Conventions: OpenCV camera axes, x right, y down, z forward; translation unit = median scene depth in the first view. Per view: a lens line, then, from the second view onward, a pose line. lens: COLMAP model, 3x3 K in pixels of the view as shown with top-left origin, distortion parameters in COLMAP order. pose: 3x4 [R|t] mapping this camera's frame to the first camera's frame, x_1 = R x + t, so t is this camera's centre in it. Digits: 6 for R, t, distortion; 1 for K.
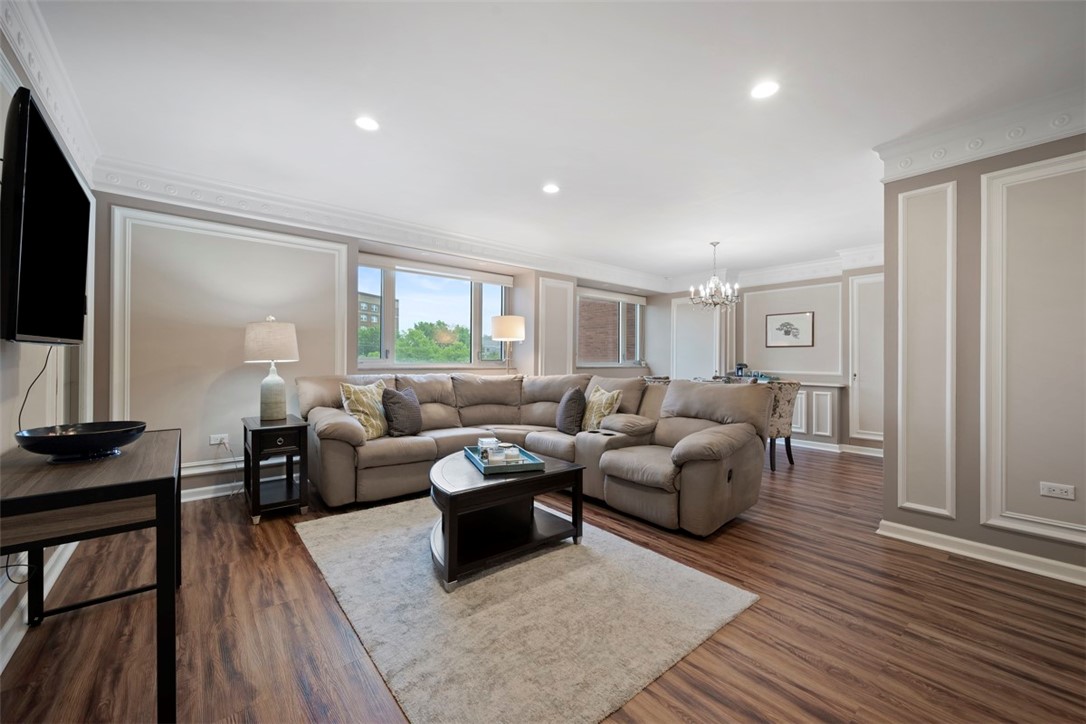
lens RADIAL K [[436.8, 0, 542.8], [0, 436.8, 357.5], [0, 0, 1]] dist [-0.000995, 0.000206]
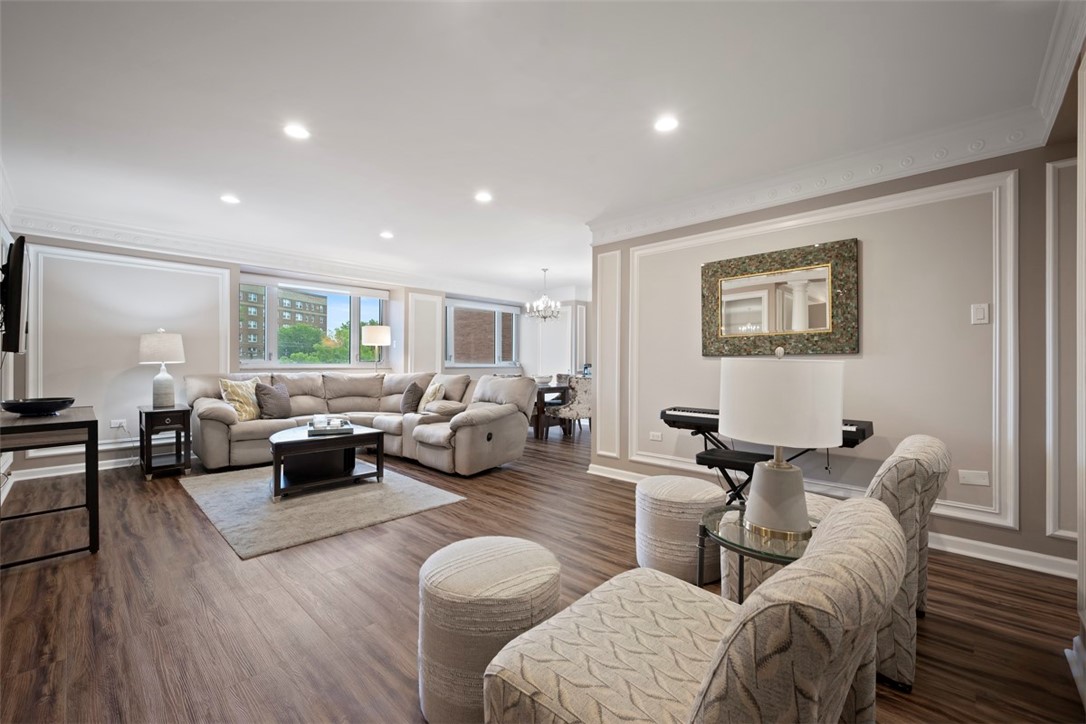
lens RADIAL K [[460.0, 0, 545.6], [0, 460.0, 360.5], [0, 0, 1]] dist [-0.001314, 0.001141]
pose [[0.993171, -0.002065, 0.116651, 0.352248], [0.001562, 0.999989, 0.004405, -0.002077], [-0.116659, -0.004193, 0.993163, -0.493539]]
